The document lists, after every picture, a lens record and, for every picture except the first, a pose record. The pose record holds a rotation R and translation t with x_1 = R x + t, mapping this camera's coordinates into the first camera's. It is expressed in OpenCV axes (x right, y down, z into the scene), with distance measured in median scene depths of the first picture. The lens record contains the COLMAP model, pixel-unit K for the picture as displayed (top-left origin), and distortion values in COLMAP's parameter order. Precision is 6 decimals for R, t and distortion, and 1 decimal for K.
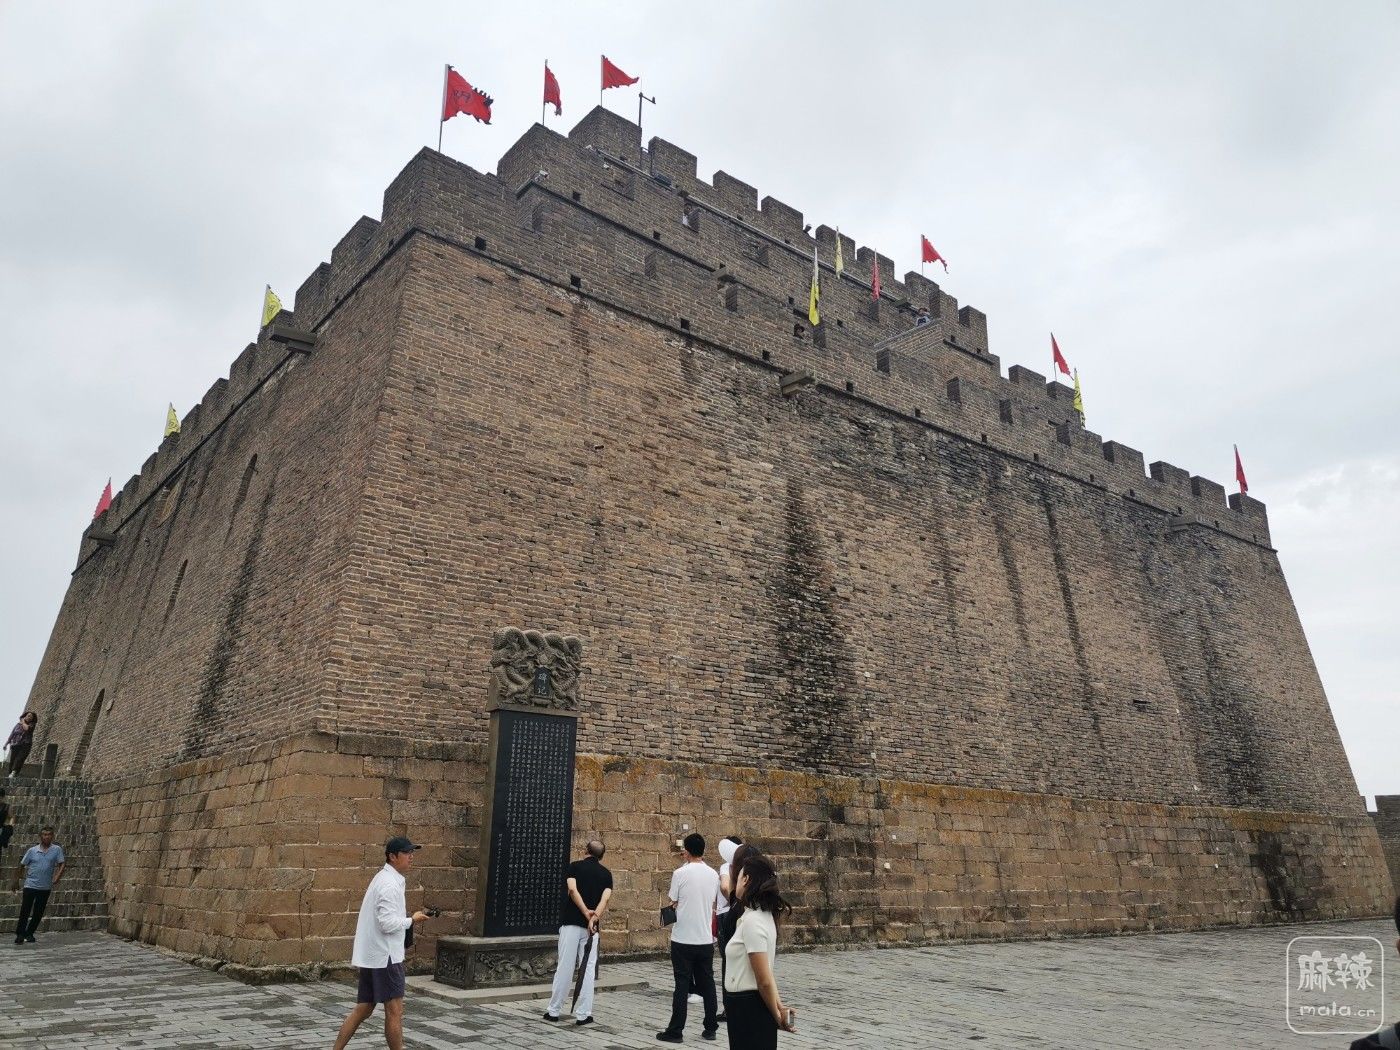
lens RADIAL K [[1034.7, 0, 710.6], [0, 1034.7, 531.4], [0, 0, 1]] dist [0.106538, -0.123370]
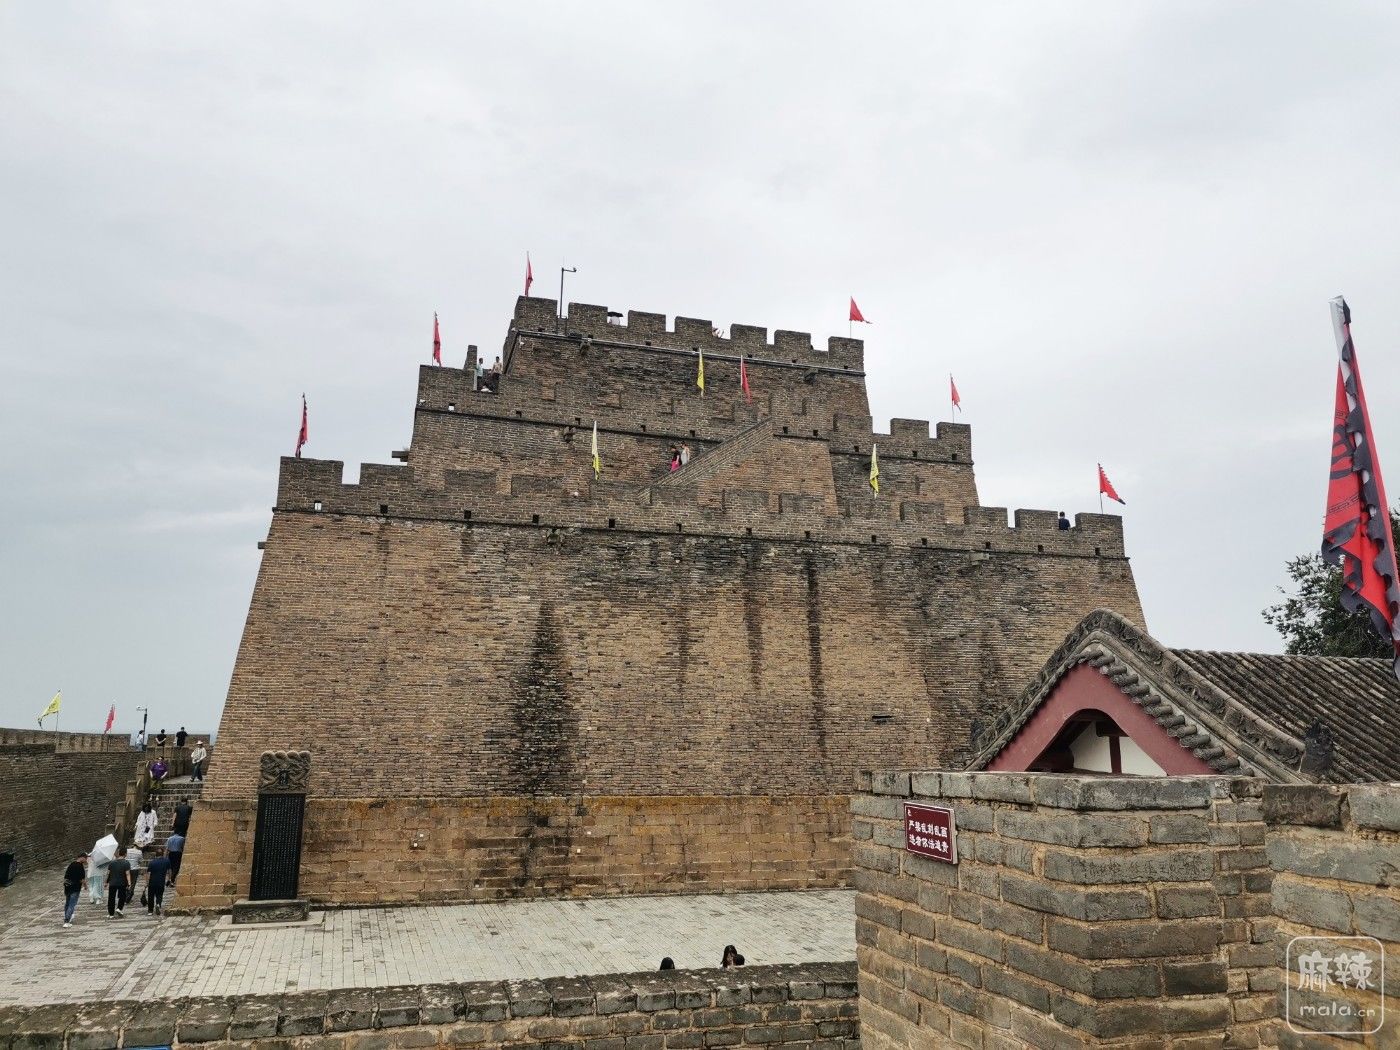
lens RADIAL K [[1034.7, 0, 710.6], [0, 1034.7, 531.4], [0, 0, 1]] dist [0.106538, -0.123370]
pose [[0.928292, -0.076052, -0.363992, 0.870727], [0.113246, 0.990184, 0.081924, -0.252426], [0.354189, -0.117270, 0.927792, -0.342706]]
